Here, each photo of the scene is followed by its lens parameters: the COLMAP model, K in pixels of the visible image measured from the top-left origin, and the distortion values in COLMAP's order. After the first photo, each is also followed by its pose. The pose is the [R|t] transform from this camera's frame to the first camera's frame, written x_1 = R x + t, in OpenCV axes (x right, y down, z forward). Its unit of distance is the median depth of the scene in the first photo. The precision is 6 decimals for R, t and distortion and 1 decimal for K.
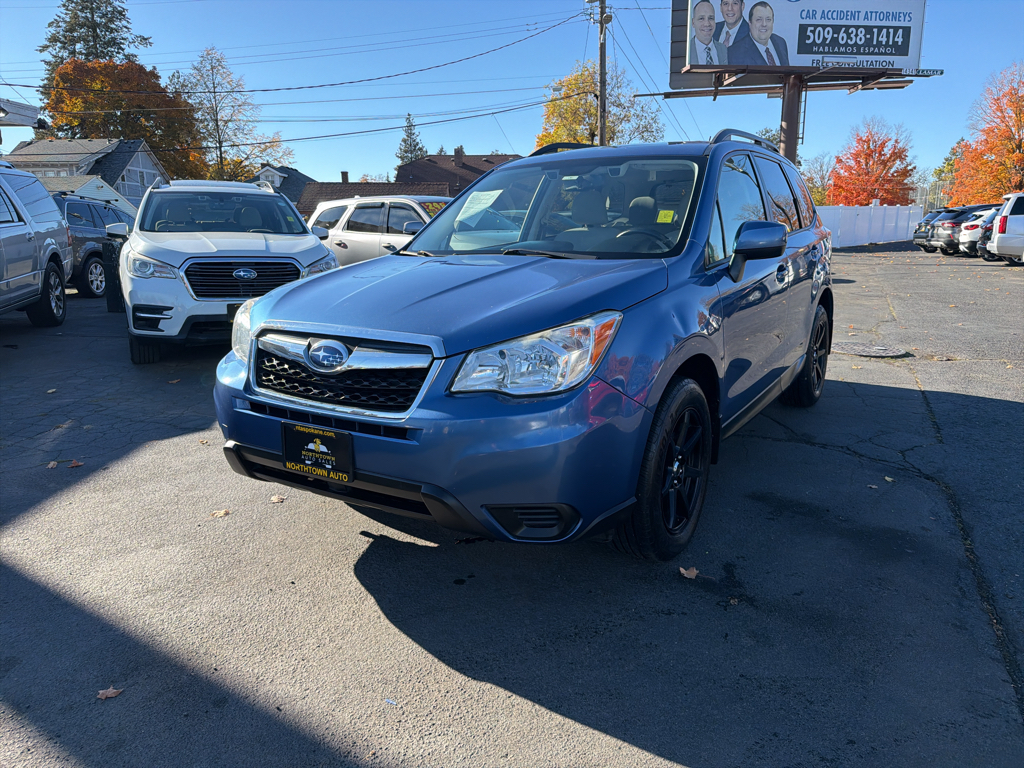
lens RADIAL K [[716.9, 0, 516.7], [0, 716.9, 382.8], [0, 0, 1]] dist [-0.003776, -0.005080]
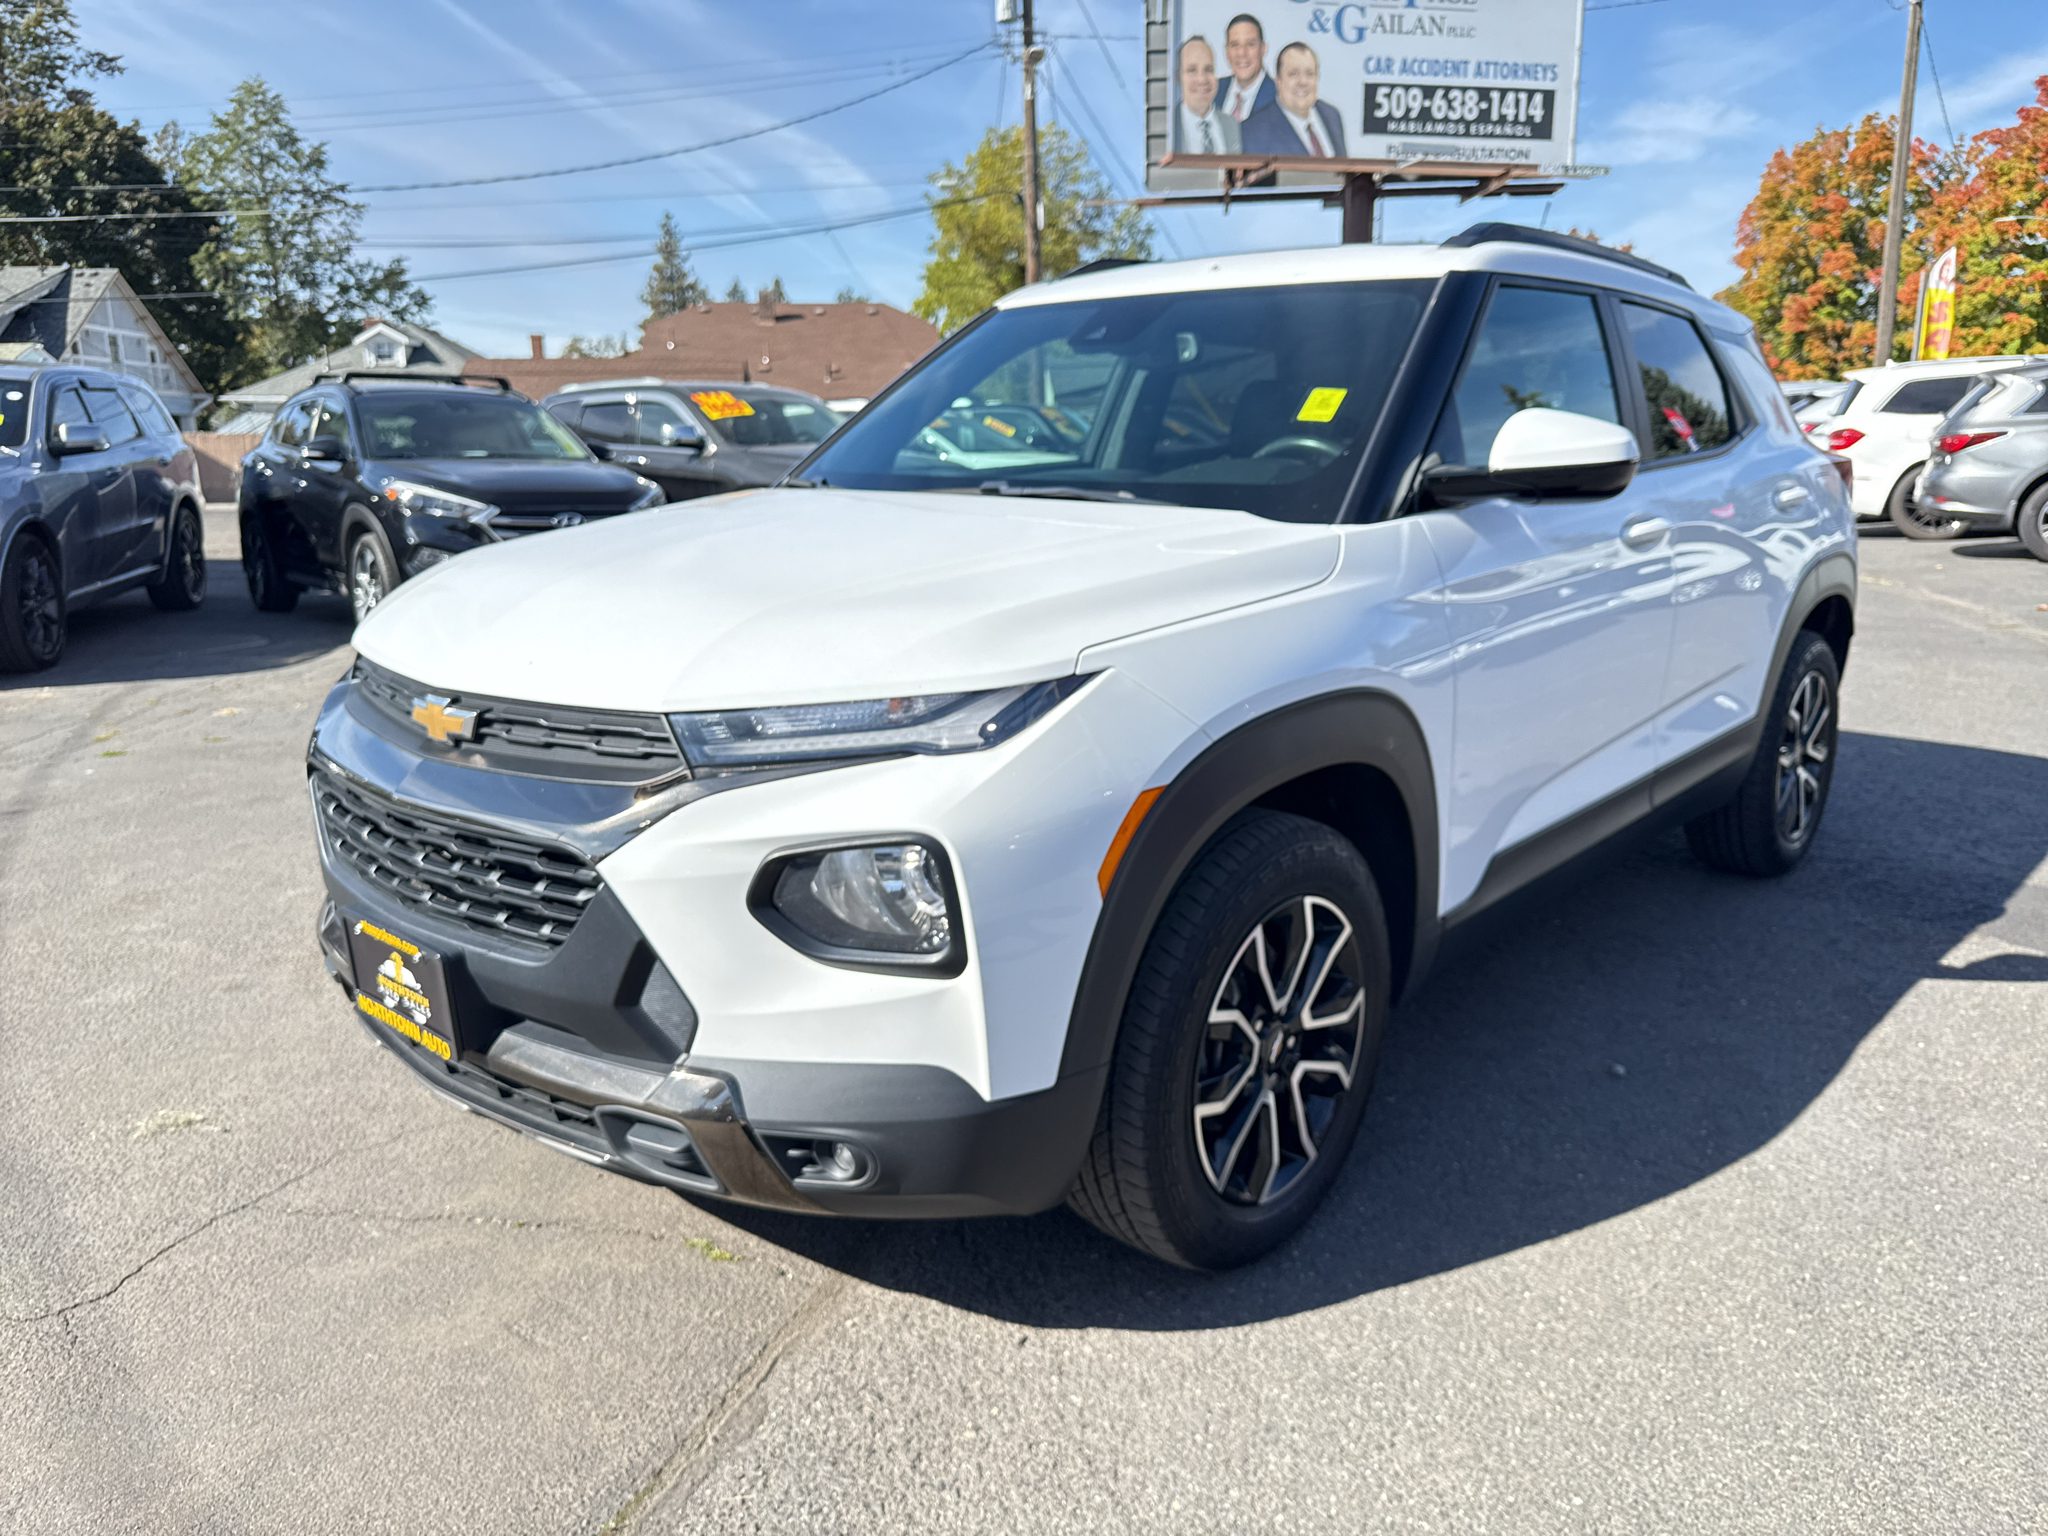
lens RADIAL K [[1446.2, 0, 1030.3], [0, 1446.2, 773.7], [0, 0, 1]] dist [0.004390, -0.011106]
pose [[0.995879, -0.022856, 0.087765, 0.019156], [0.022144, 0.999714, 0.009079, 0.028524], [-0.087948, -0.007098, 0.996100, -0.118733]]
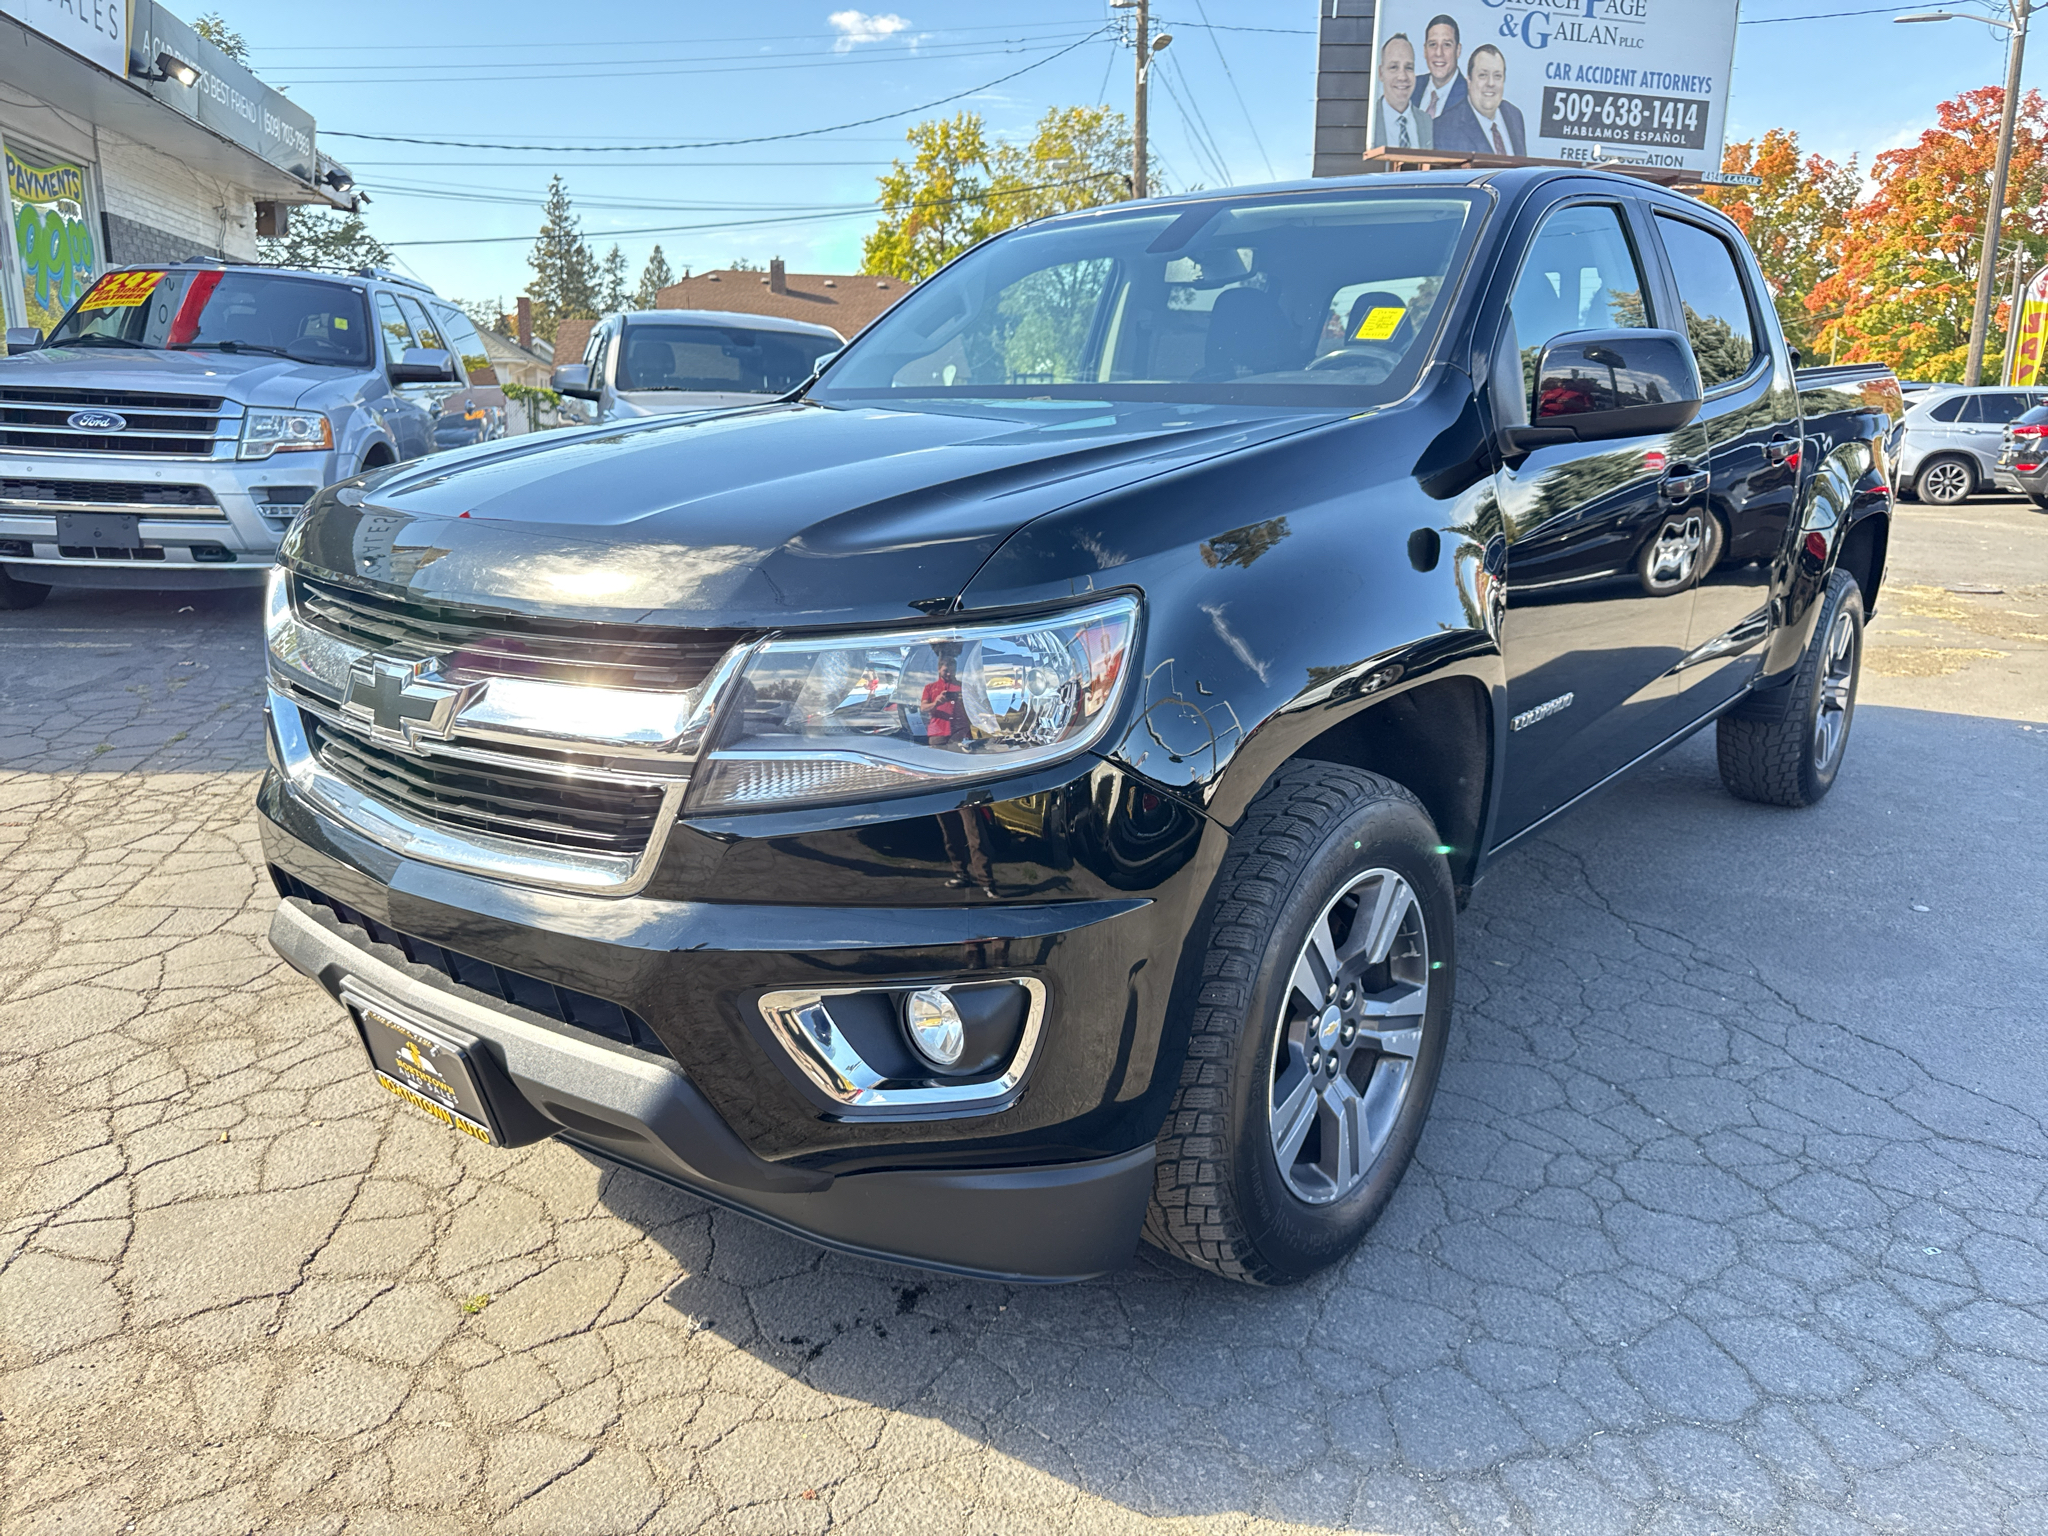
lens RADIAL K [[1436.7, 0, 1025.6], [0, 1436.7, 774.3], [0, 0, 1]] dist [0.001216, -0.002488]
pose [[0.983278, -0.020926, 0.180907, -0.252973], [0.016379, 0.999512, 0.026589, 0.031658], [-0.181375, -0.023182, 0.983141, -0.109887]]
